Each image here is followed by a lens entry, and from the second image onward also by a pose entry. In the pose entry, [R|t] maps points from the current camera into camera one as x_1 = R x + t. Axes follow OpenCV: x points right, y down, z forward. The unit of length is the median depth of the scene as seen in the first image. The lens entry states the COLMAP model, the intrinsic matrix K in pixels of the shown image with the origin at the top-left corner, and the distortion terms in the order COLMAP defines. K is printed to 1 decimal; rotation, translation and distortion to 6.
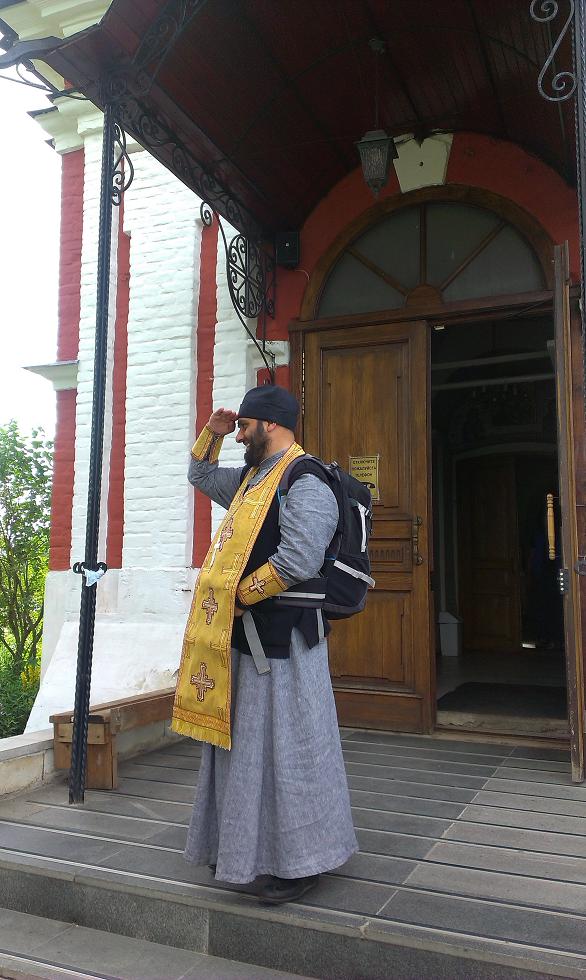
lens RADIAL K [[788.6, 0, 295.8], [0, 788.6, 508.2], [0, 0, 1]] dist [0.125783, -0.197200]
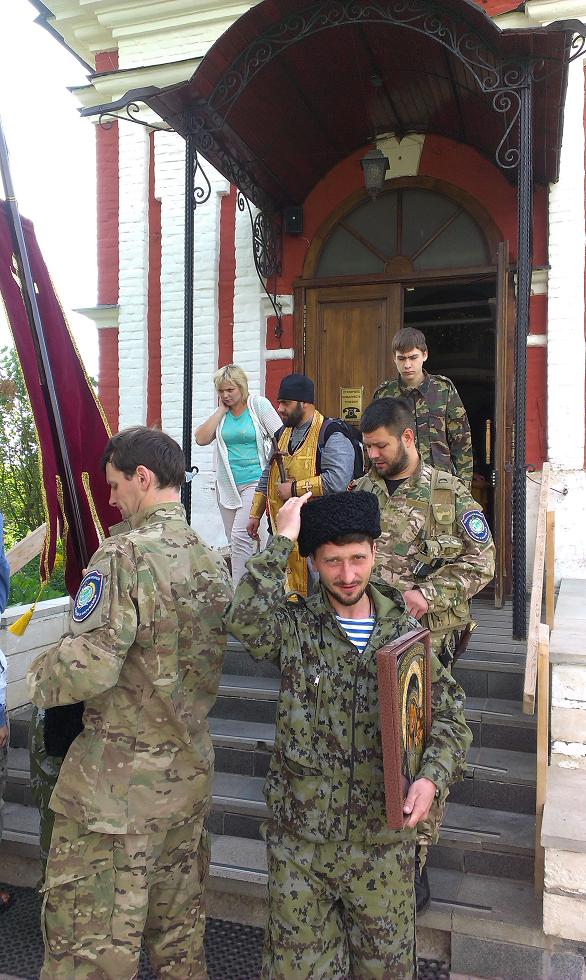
lens RADIAL K [[788.6, 0, 295.8], [0, 788.6, 508.2], [0, 0, 1]] dist [0.125783, -0.197200]
pose [[0.996258, -0.004839, 0.086294, -0.116969], [-0.004907, 0.993654, 0.112369, -0.013299], [-0.086290, -0.112372, 0.989912, -0.307831]]
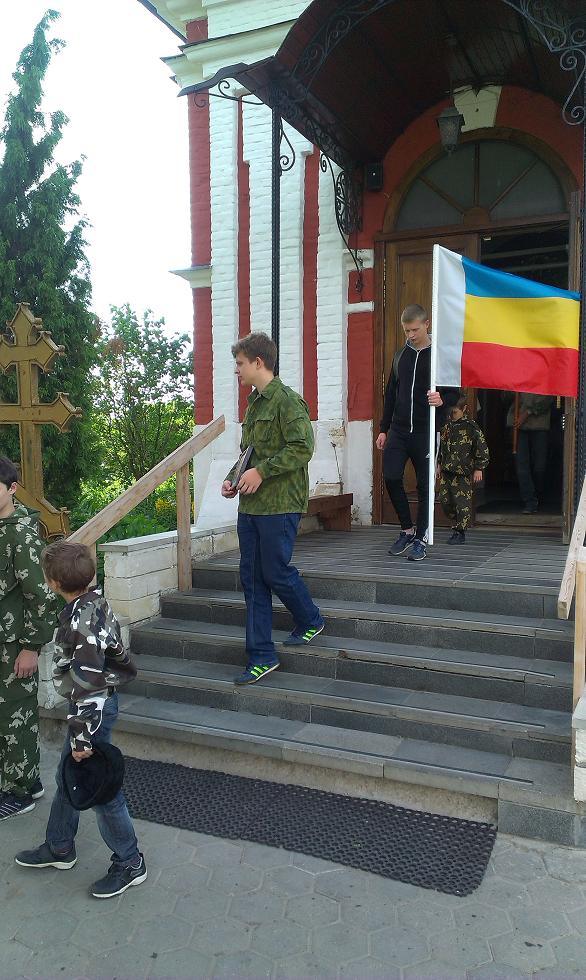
lens RADIAL K [[780.0, 0, 294.5], [0, 780.0, 523.2], [0, 0, 1]] dist [0.108011, -0.165014]
pose [[0.999561, -0.012327, -0.026941, -0.112425], [0.017337, 0.980746, 0.194519, -0.017690], [0.024024, -0.194900, 0.980529, -0.406224]]
